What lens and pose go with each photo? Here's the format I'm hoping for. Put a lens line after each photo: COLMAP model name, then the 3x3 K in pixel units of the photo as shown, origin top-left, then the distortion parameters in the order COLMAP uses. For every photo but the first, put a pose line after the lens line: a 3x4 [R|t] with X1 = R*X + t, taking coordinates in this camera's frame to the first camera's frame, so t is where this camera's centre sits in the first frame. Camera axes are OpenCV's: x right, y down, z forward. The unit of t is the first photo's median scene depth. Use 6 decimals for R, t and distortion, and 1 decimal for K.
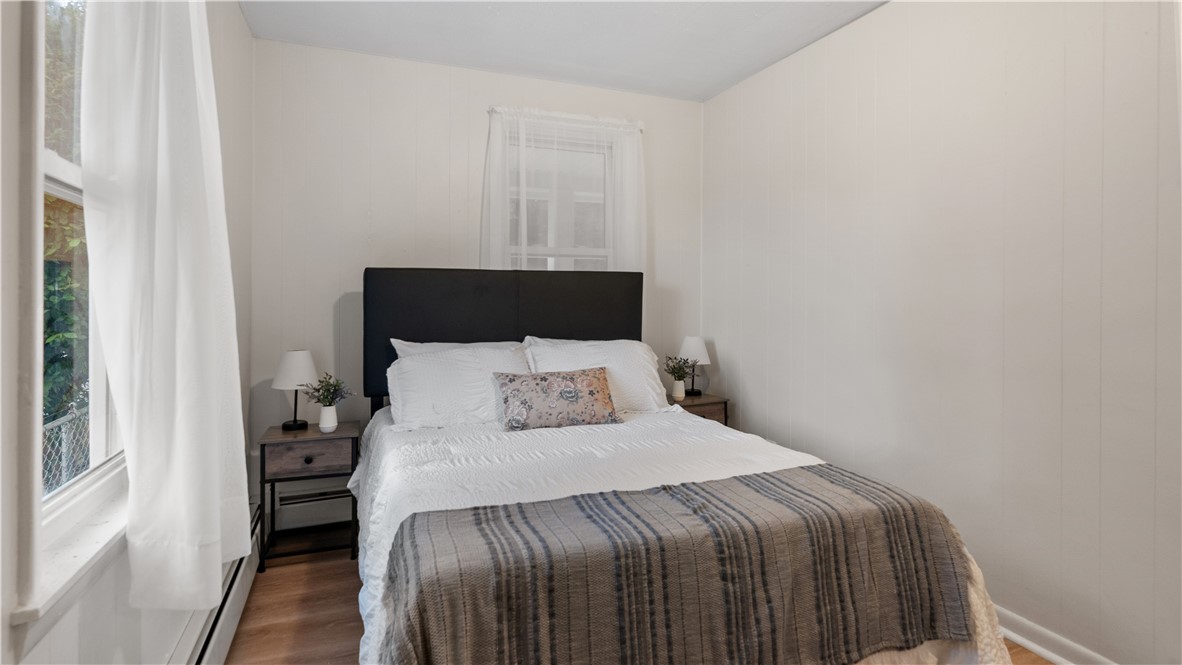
lens RADIAL K [[588.7, 0, 588.9], [0, 588.7, 287.9], [0, 0, 1]] dist [0.001391, 0.000147]
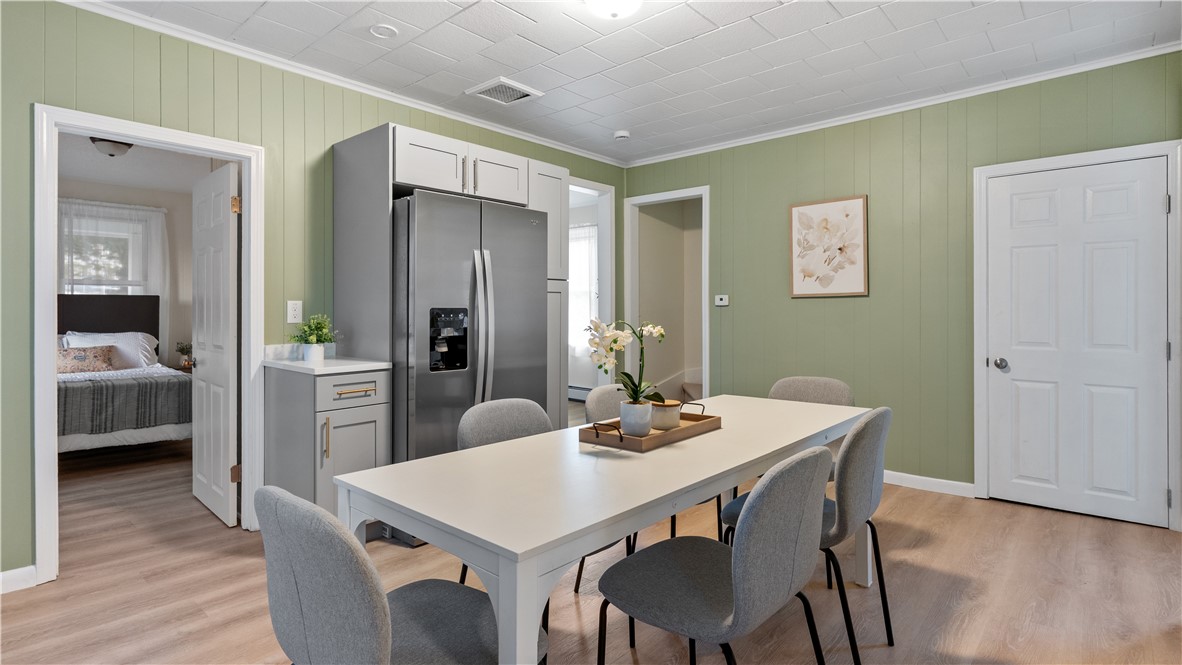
lens RADIAL K [[582.7, 0, 578.2], [0, 582.7, 302.4], [0, 0, 1]] dist [0.001250, 0.000287]
pose [[0.903477, 0.002024, 0.428632, 1.116987], [-0.004673, 0.999976, 0.005129, -0.046649], [-0.428611, -0.006637, 0.903465, -2.646660]]
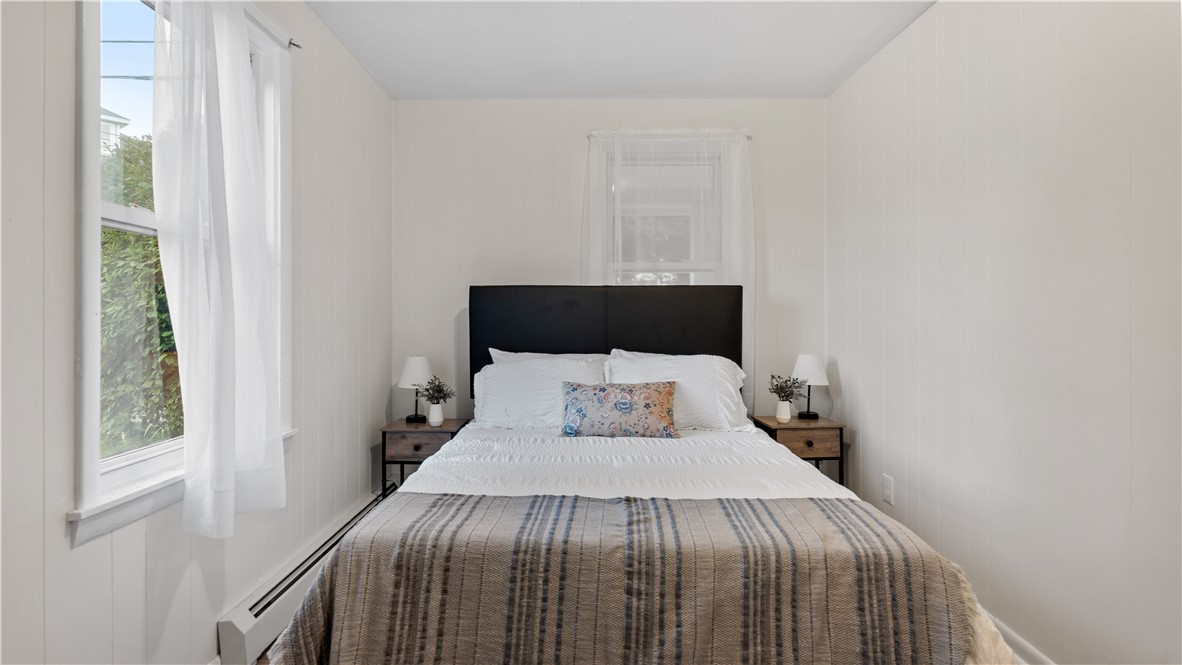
lens RADIAL K [[582.7, 0, 578.2], [0, 582.7, 302.4], [0, 0, 1]] dist [0.001250, 0.000287]
pose [[0.924405, -0.007834, -0.381331, 0.477977], [0.006123, 0.999965, -0.005698, 0.011344], [0.381362, 0.002932, 0.924421, 0.056801]]
